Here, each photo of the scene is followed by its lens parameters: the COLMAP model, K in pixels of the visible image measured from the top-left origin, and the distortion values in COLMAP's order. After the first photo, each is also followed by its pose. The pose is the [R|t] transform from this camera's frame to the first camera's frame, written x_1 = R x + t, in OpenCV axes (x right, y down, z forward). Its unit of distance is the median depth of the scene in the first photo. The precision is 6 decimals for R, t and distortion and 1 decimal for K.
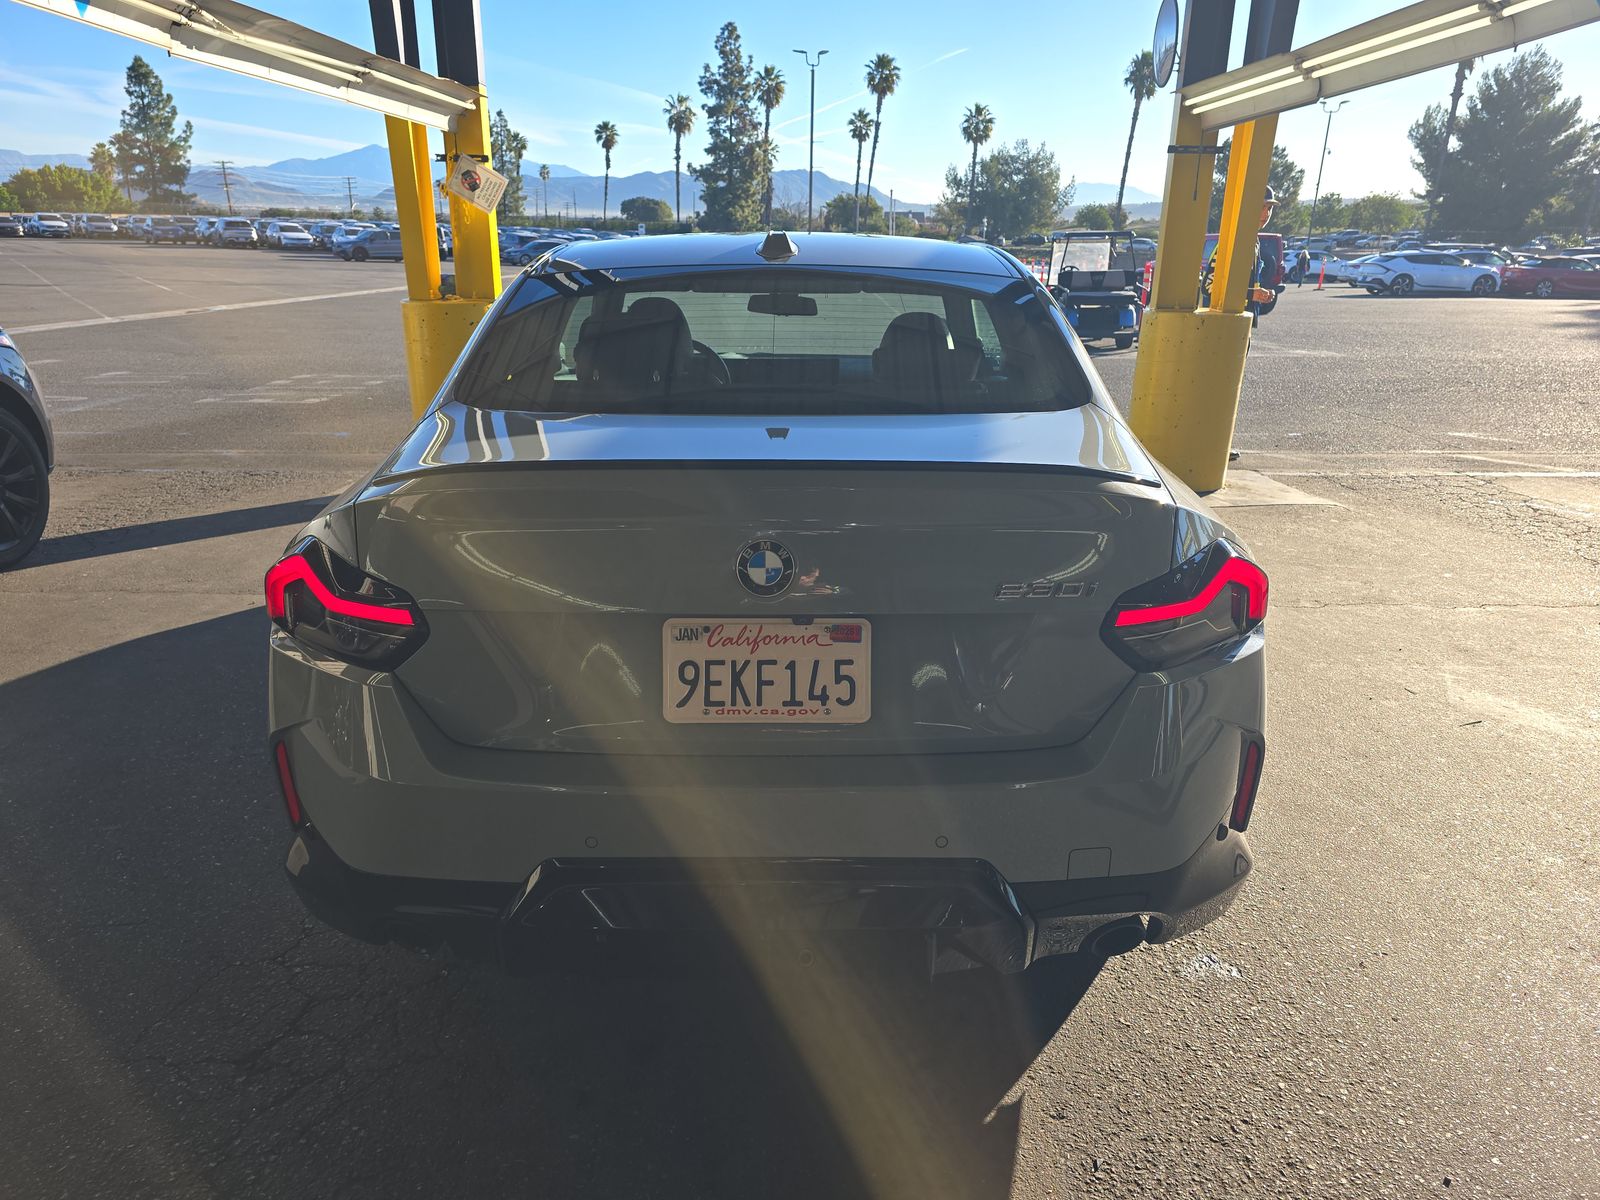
lens RADIAL K [[1061.9, 0, 805.4], [0, 1061.9, 595.6], [0, 0, 1]] dist [0.048682, -0.047305]
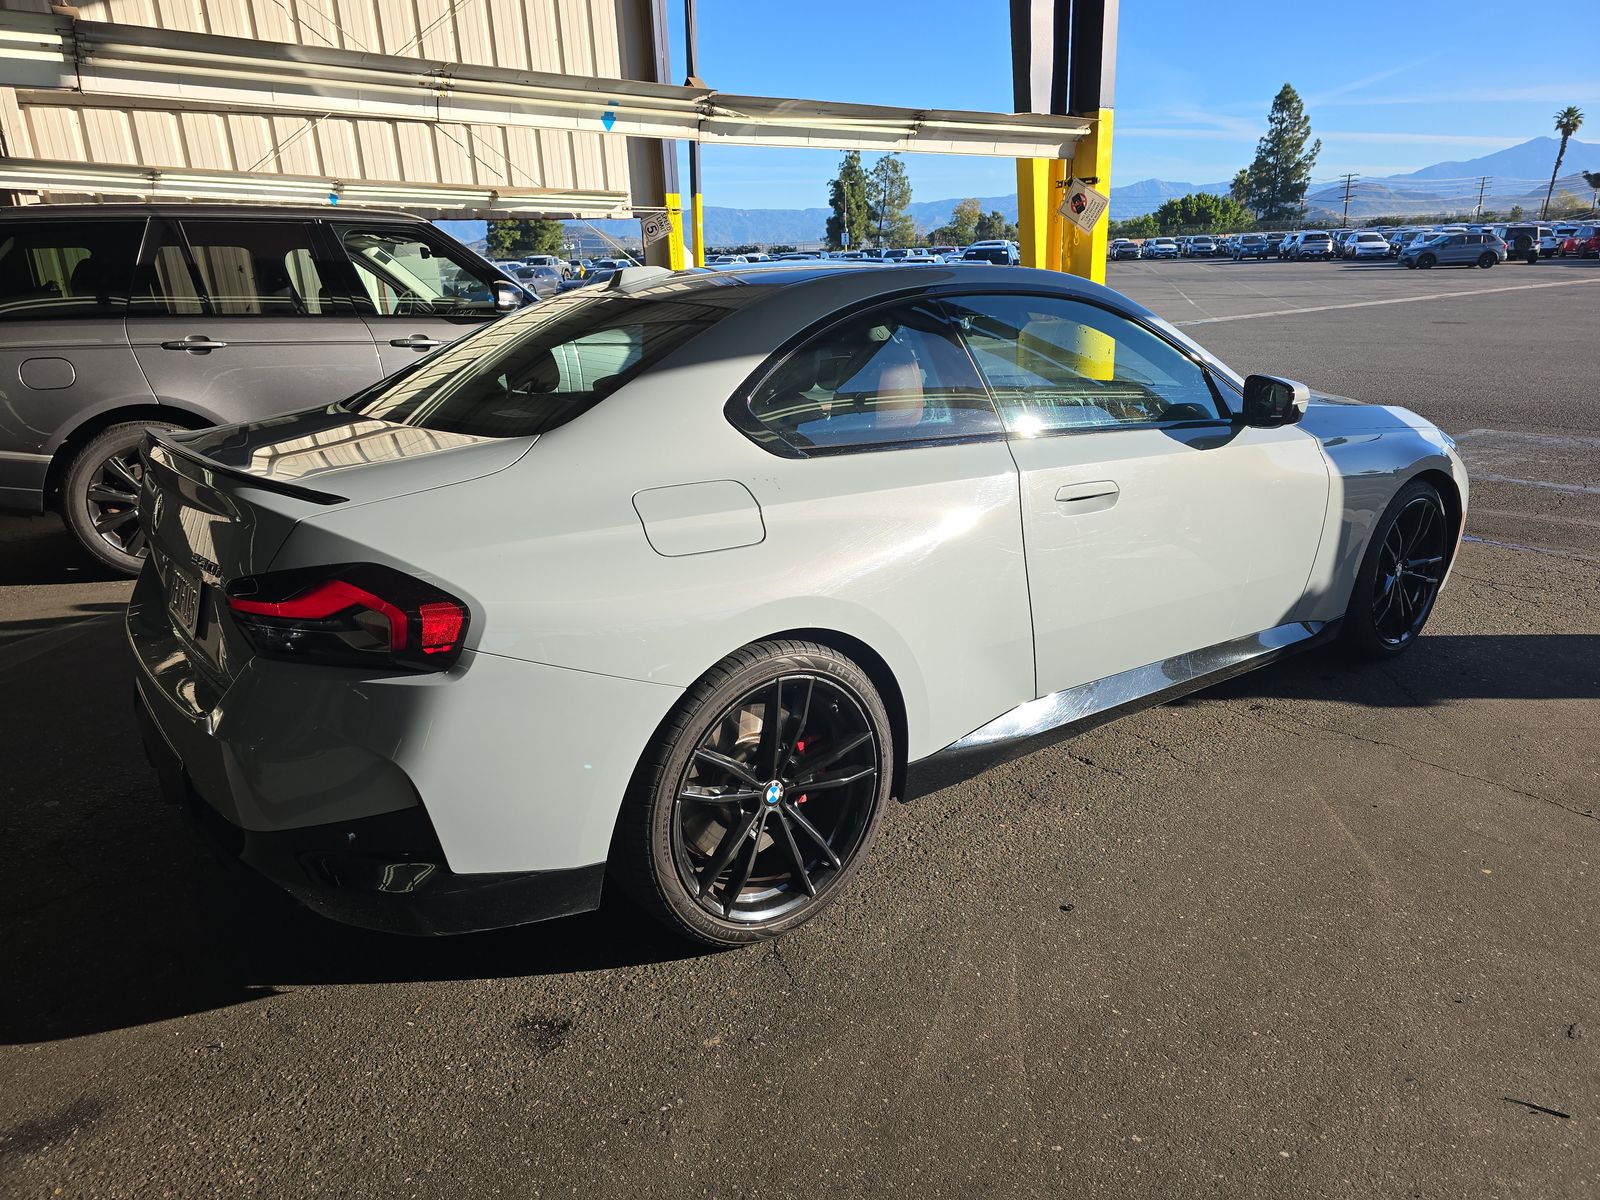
lens RADIAL K [[1061.9, 0, 805.4], [0, 1061.9, 595.6], [0, 0, 1]] dist [0.048682, -0.047305]
pose [[0.602090, 0.201759, -0.772516, 0.054391], [-0.208484, 0.973707, 0.091814, -0.007869], [0.770728, 0.105776, 0.628323, 0.025282]]
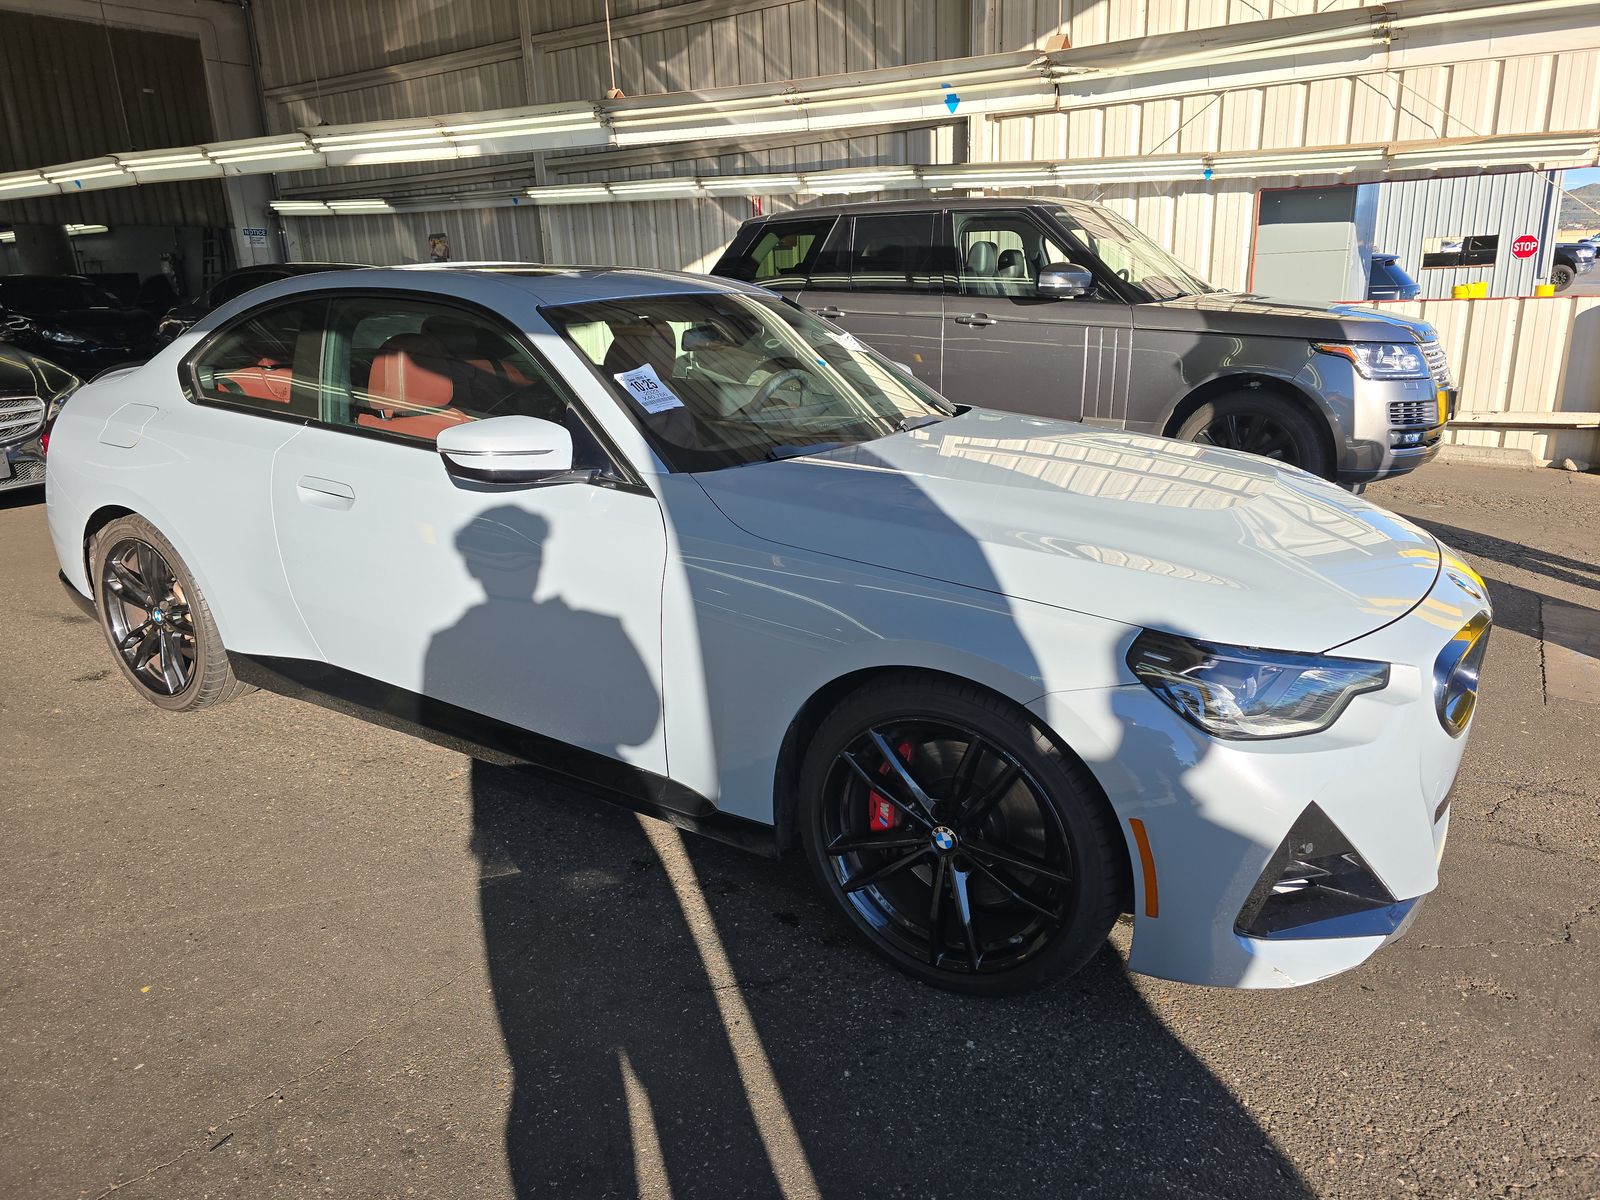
lens RADIAL K [[1061.9, 0, 805.4], [0, 1061.9, 595.6], [0, 0, 1]] dist [0.048682, -0.047305]
pose [[-0.511771, 0.246159, -0.823102, 0.056002], [-0.242794, 0.877578, 0.413410, -0.037476], [0.824101, 0.411415, -0.389353, 0.120485]]
